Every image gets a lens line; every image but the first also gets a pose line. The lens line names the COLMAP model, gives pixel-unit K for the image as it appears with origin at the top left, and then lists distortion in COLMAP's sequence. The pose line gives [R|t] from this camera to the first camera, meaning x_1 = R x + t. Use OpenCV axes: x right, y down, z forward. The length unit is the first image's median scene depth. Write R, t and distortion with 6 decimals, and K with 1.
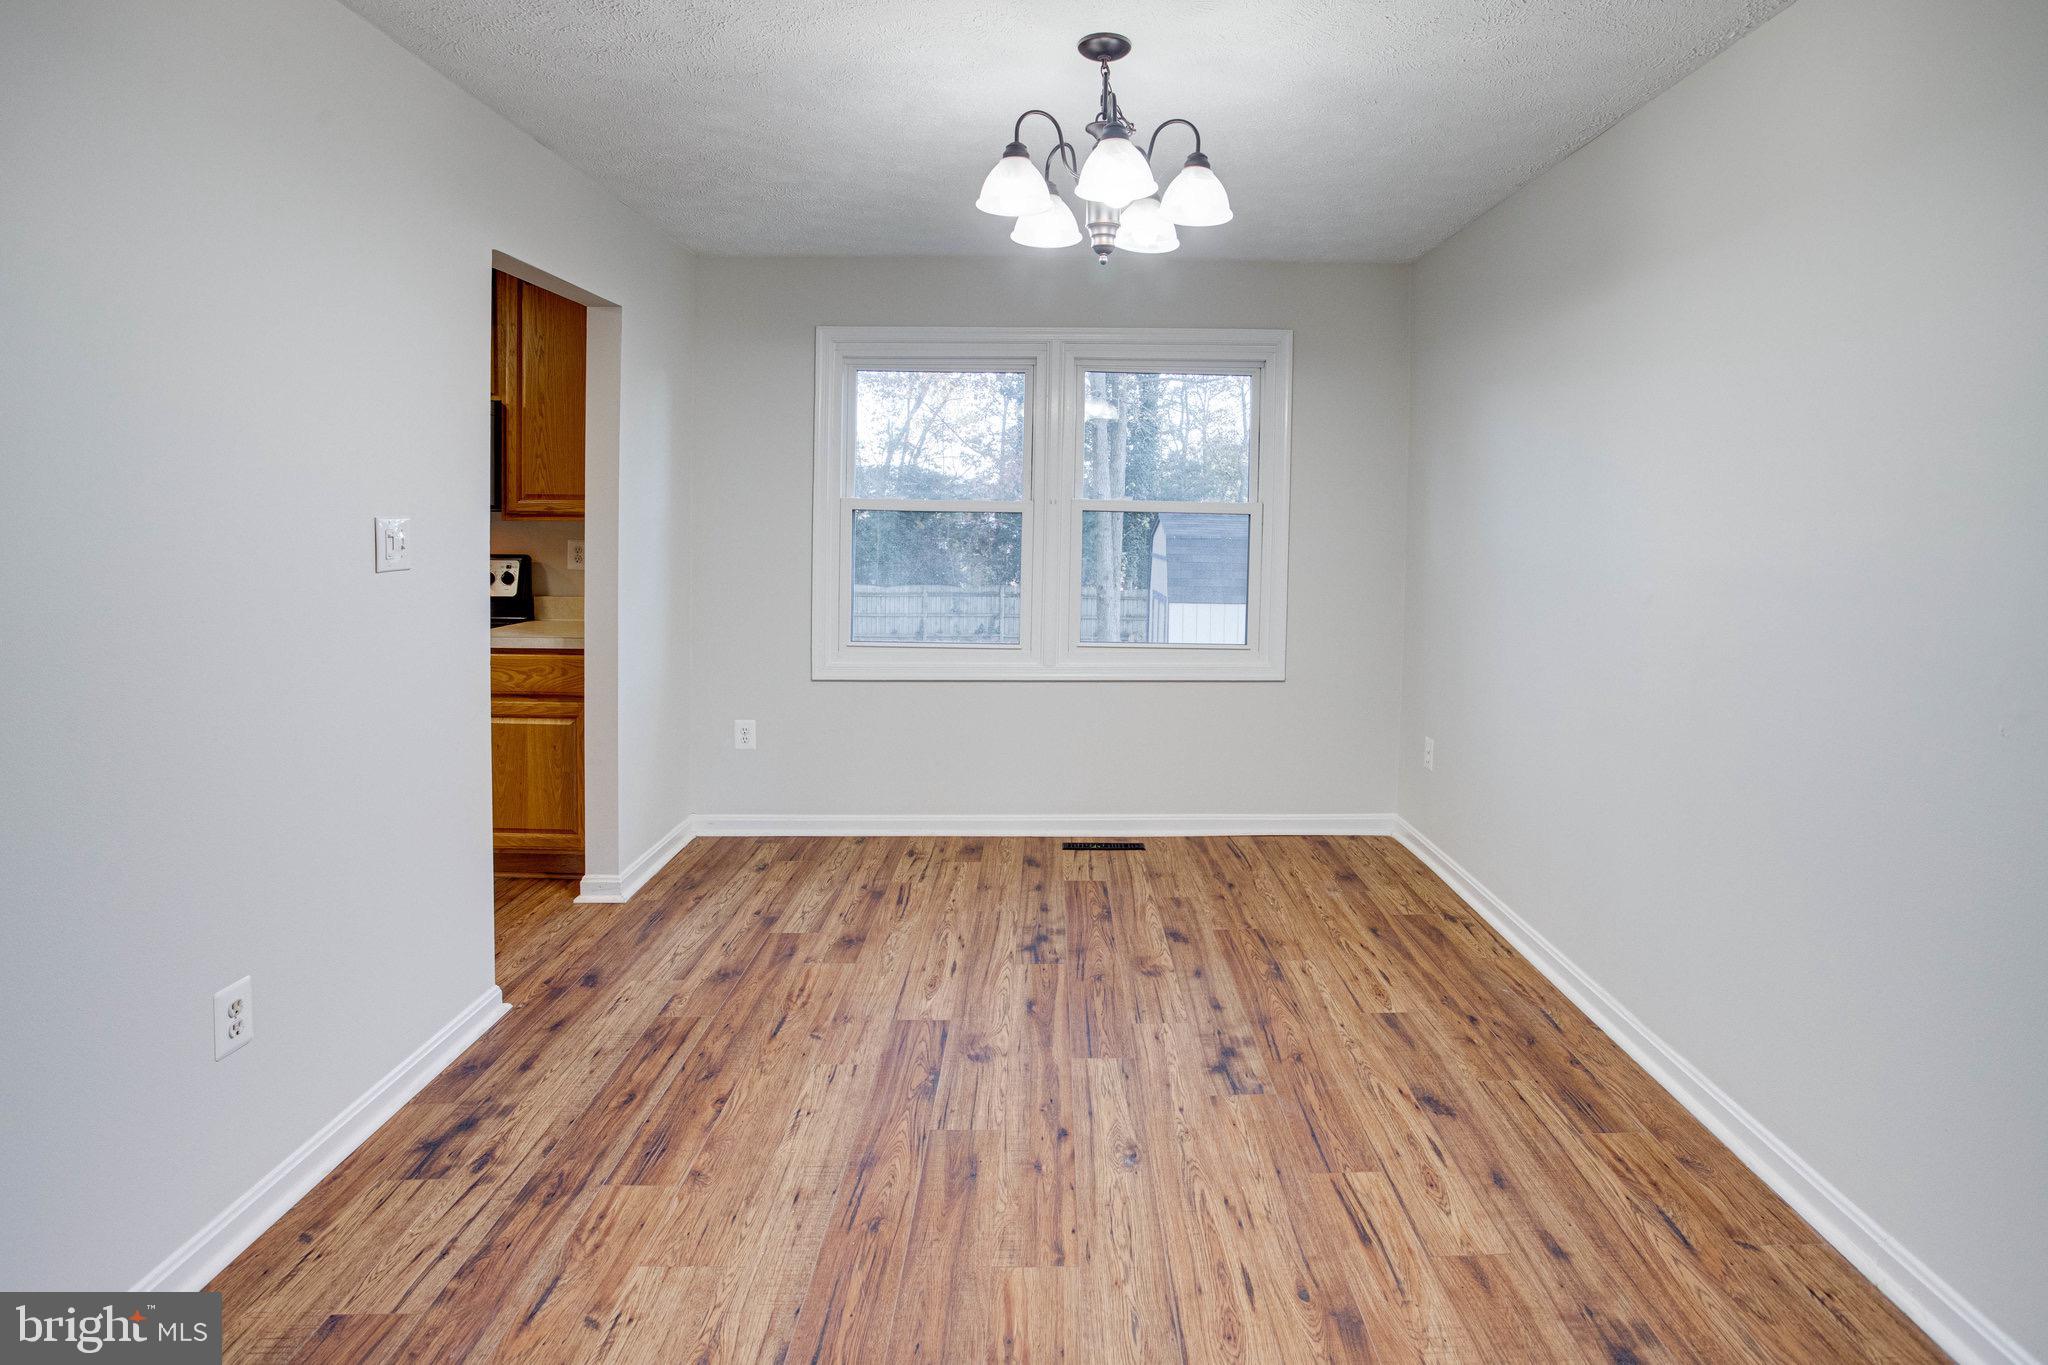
lens RADIAL K [[1017.0, 0, 1036.1], [0, 1017.0, 664.0], [0, 0, 1]] dist [-0.052732, 0.018142]
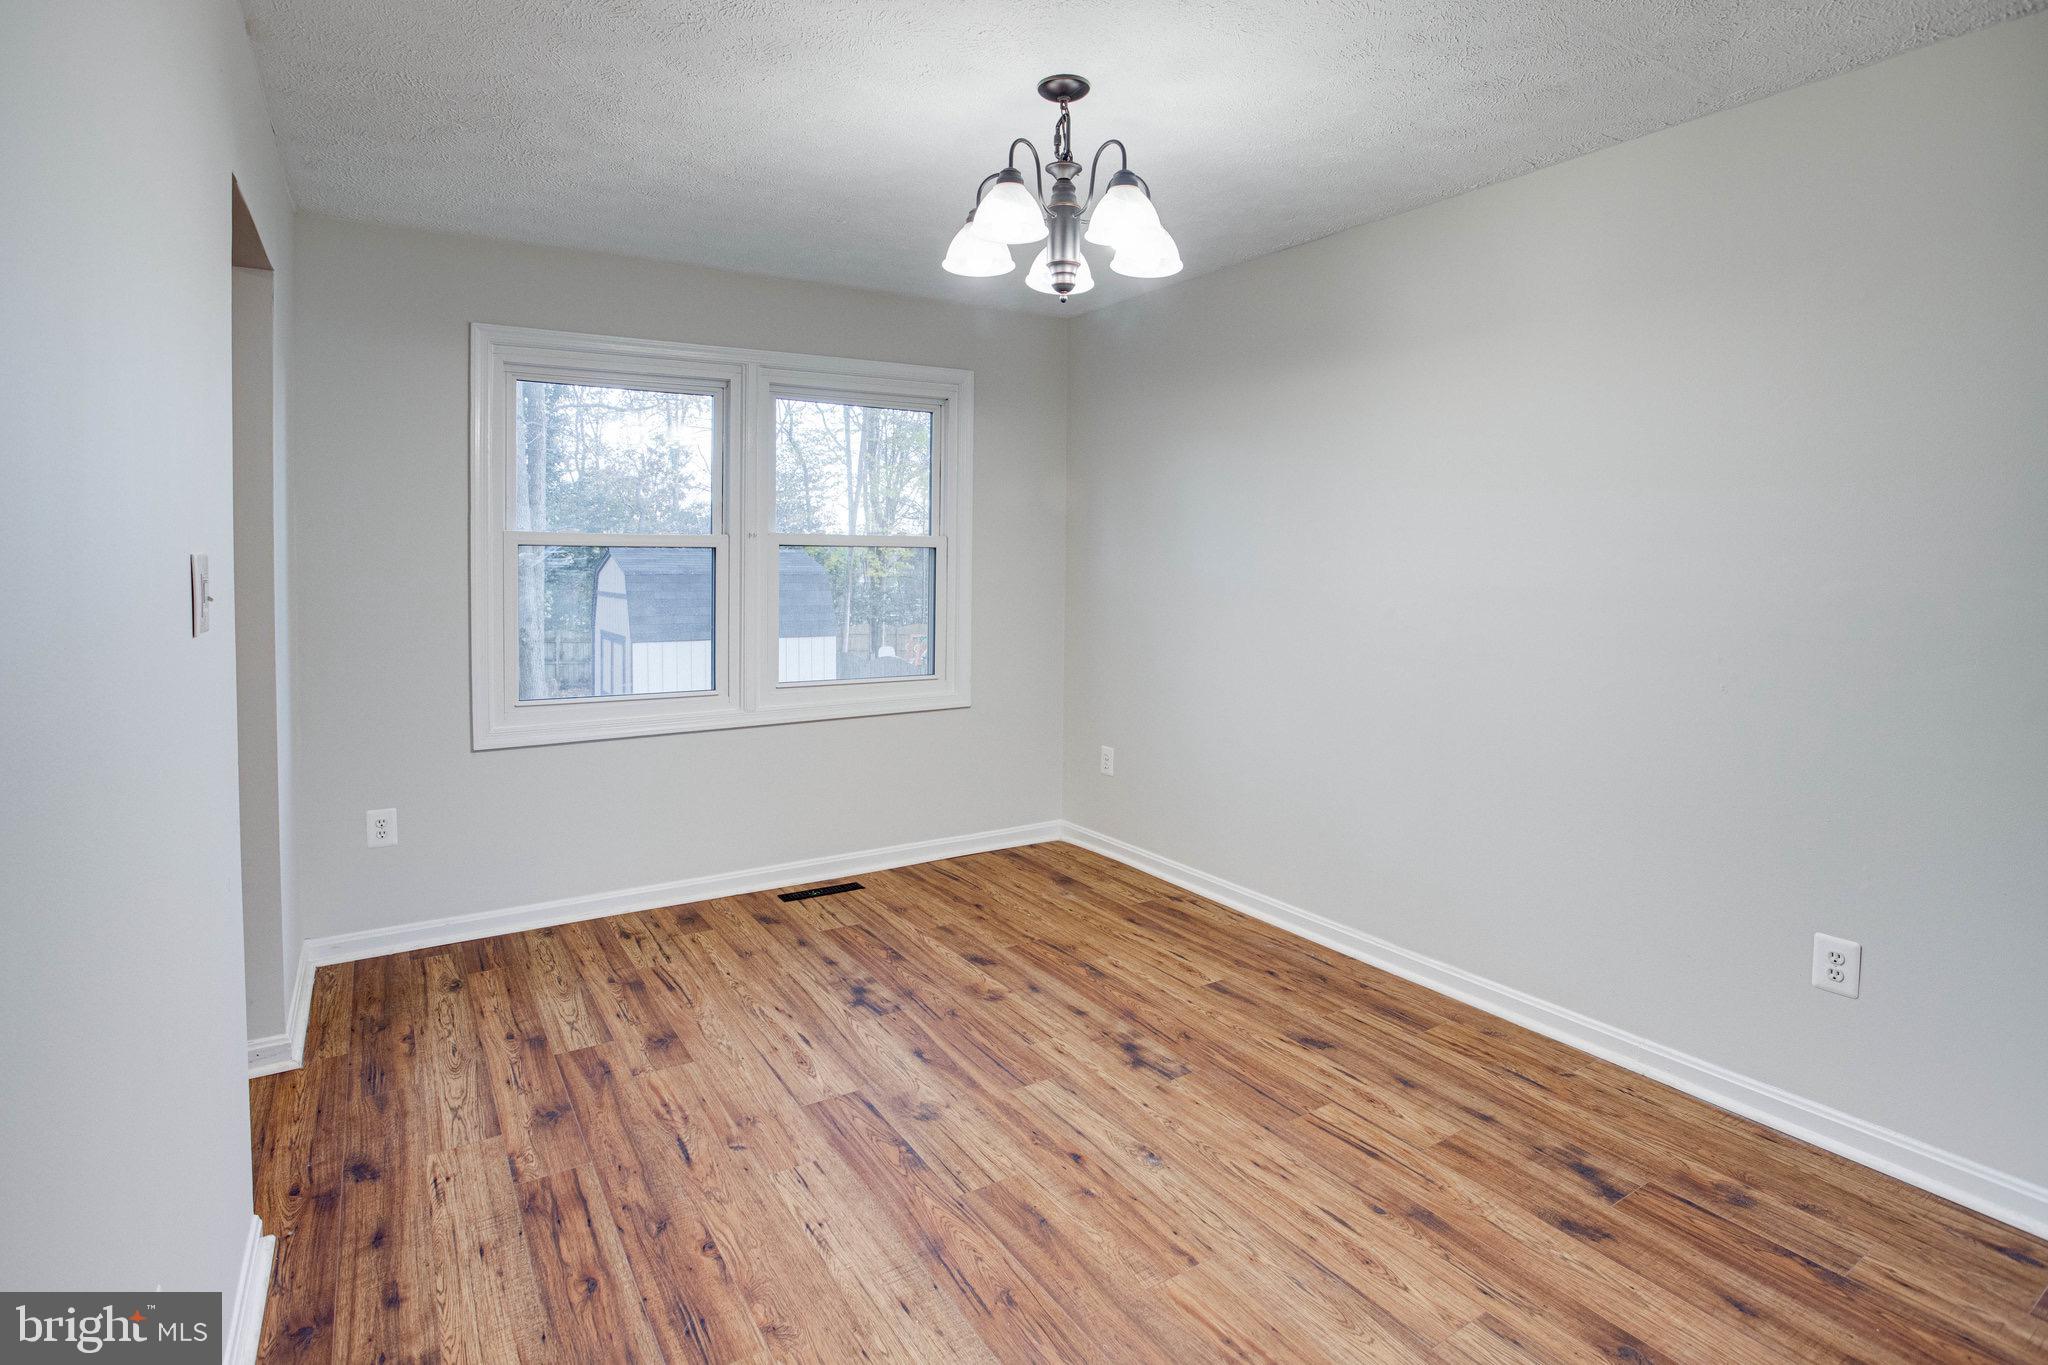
lens RADIAL K [[1017.0, 0, 969.7], [0, 1017.0, 718.4], [0, 0, 1]] dist [-0.052732, 0.018142]
pose [[0.859534, -0.085509, 0.503874, -0.557965], [0.075400, 0.996332, 0.040459, -0.028181], [-0.505485, 0.003216, 0.862829, 0.173833]]
